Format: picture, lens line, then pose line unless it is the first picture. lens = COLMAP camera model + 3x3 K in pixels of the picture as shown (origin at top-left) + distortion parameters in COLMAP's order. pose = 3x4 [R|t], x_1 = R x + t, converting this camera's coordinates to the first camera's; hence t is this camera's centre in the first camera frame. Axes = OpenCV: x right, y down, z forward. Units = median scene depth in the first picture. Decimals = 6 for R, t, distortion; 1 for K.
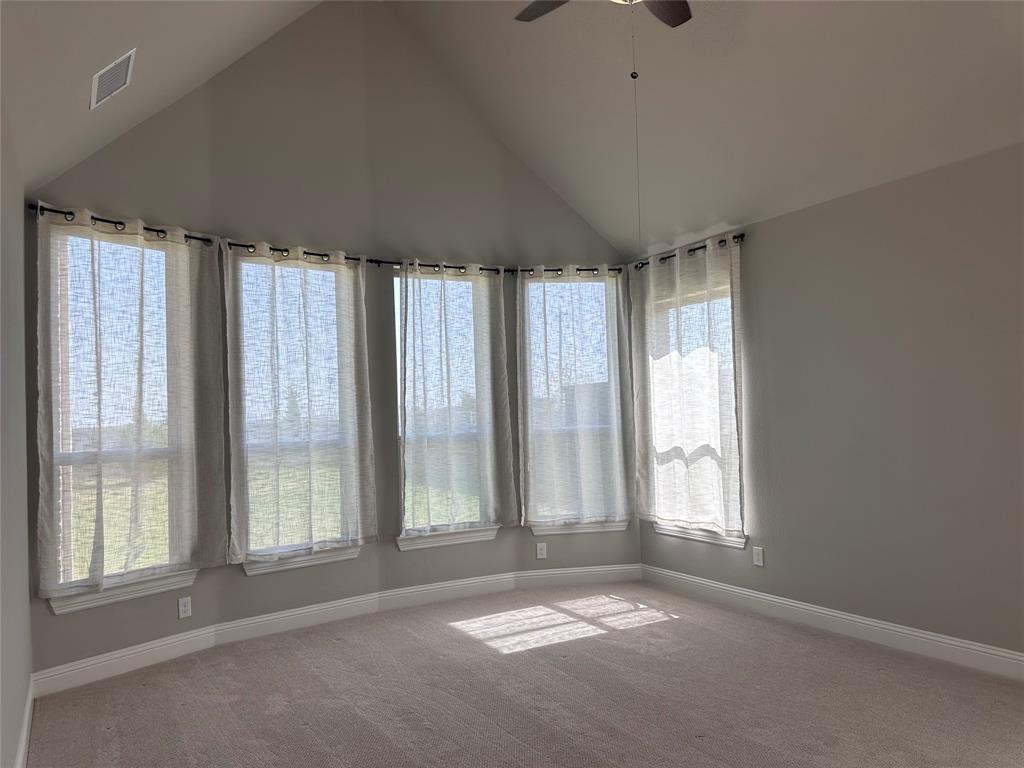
lens RADIAL K [[727.1, 0, 503.8], [0, 727.1, 387.6], [0, 0, 1]] dist [0.188376, -0.001146]
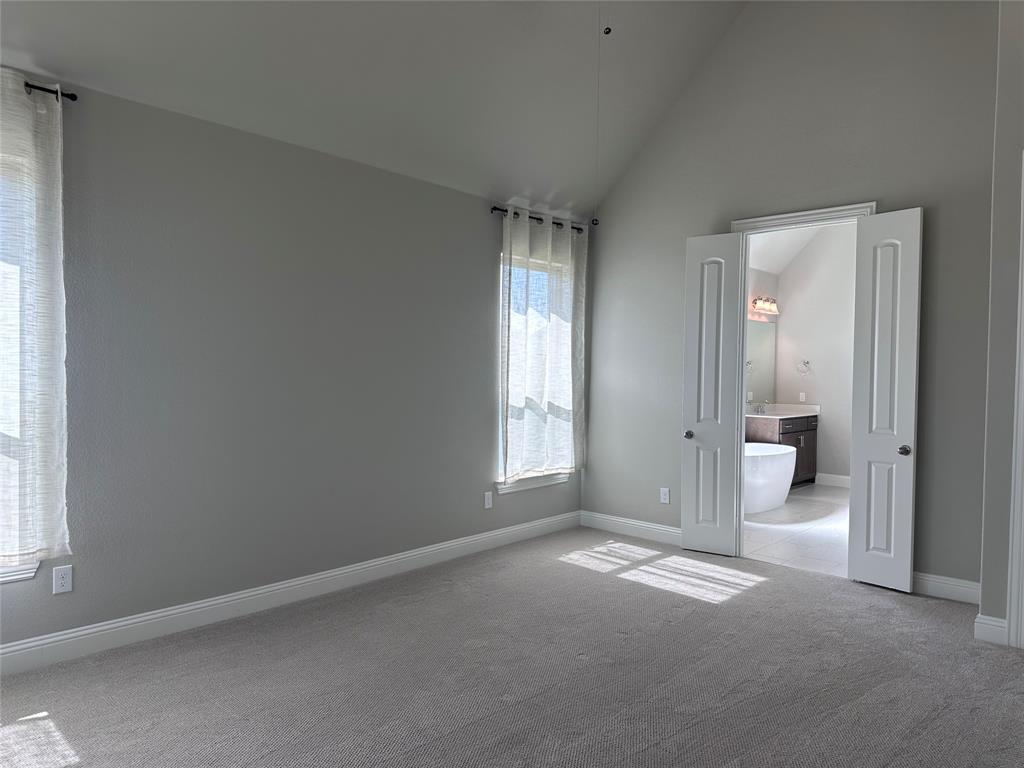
lens RADIAL K [[727.1, 0, 503.8], [0, 727.1, 387.6], [0, 0, 1]] dist [0.188376, -0.001146]
pose [[-0.320635, 0.000309, 0.947203, -0.745299], [-0.035513, 0.999293, -0.012348, 0.076786], [-0.946537, -0.037598, -0.320397, 1.375840]]
